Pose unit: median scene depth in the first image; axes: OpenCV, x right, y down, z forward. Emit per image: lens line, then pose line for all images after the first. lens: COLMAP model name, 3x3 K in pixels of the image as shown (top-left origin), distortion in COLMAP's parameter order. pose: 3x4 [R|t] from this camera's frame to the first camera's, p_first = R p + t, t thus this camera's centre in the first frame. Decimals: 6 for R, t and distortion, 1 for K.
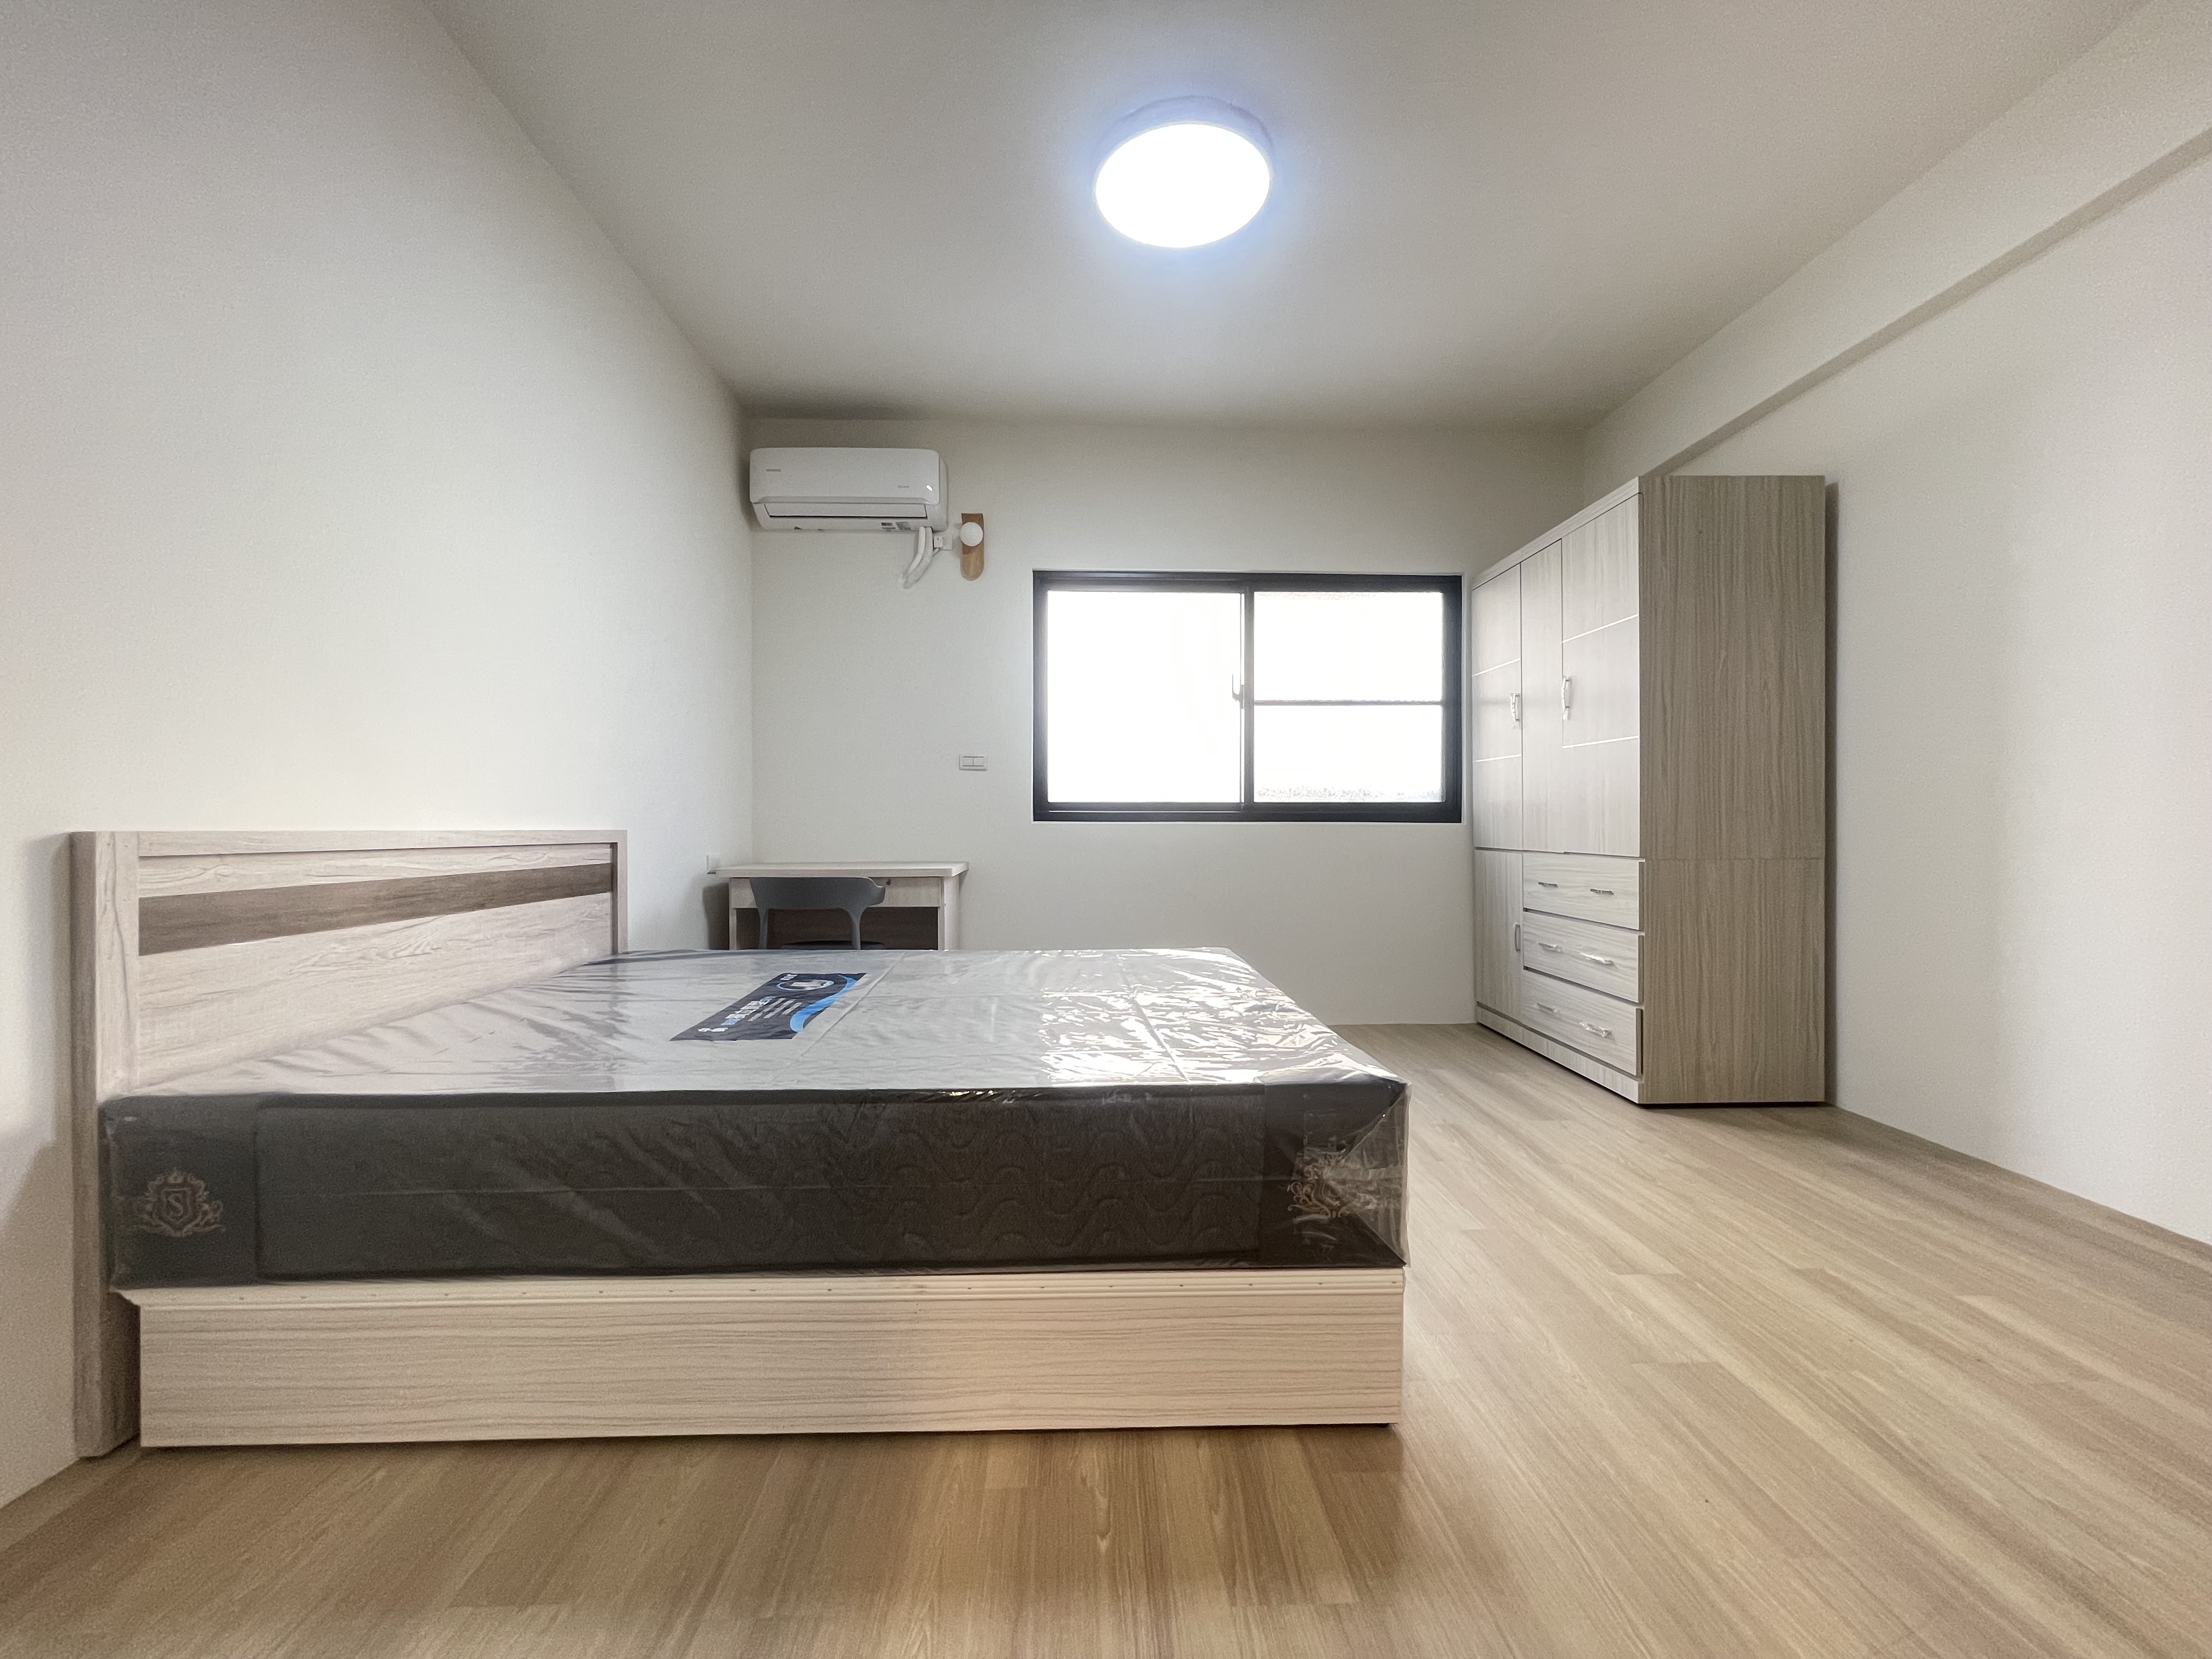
lens RADIAL K [[893.1, 0, 1107.6], [0, 893.1, 827.4], [0, 0, 1]] dist [0.000996, 0.000111]
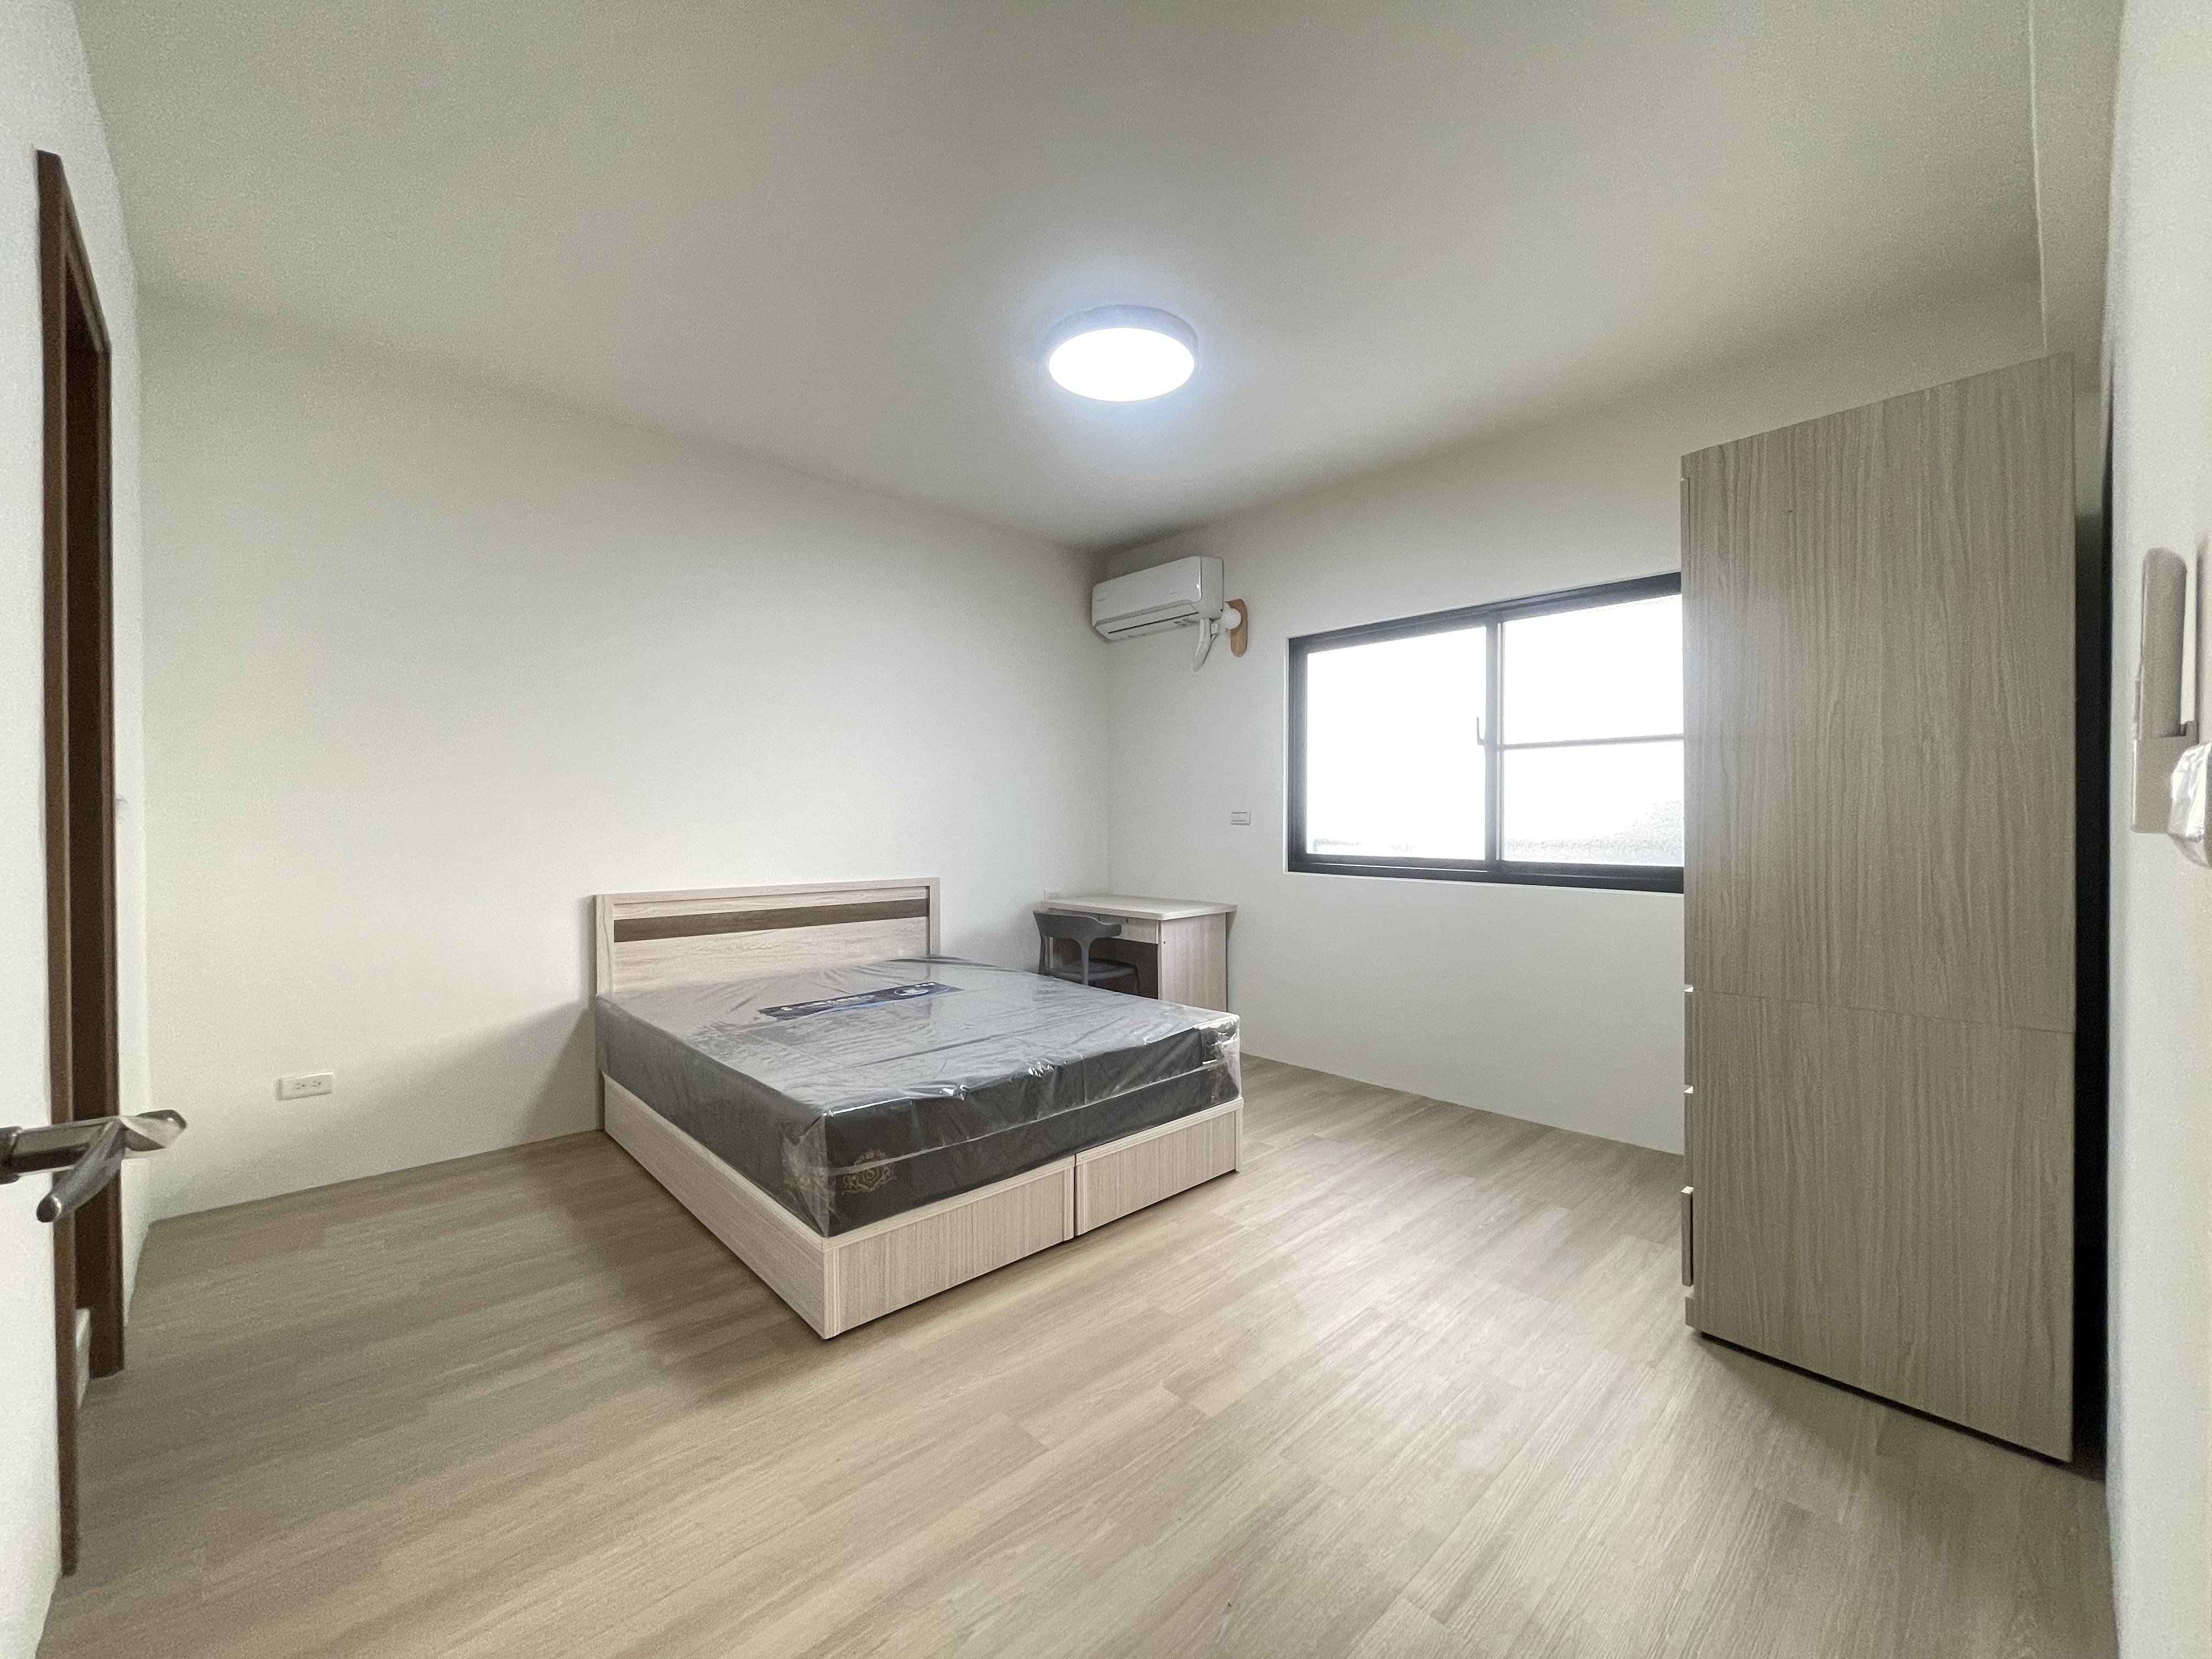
lens RADIAL K [[893.1, 0, 1104.9], [0, 893.1, 830.2], [0, 0, 1]] dist [0.000996, 0.000111]
pose [[0.657476, 0.010394, -0.753404, 0.624080], [-0.001213, 0.999918, 0.012736, -0.075079], [0.753475, -0.007460, 0.657435, 0.131122]]
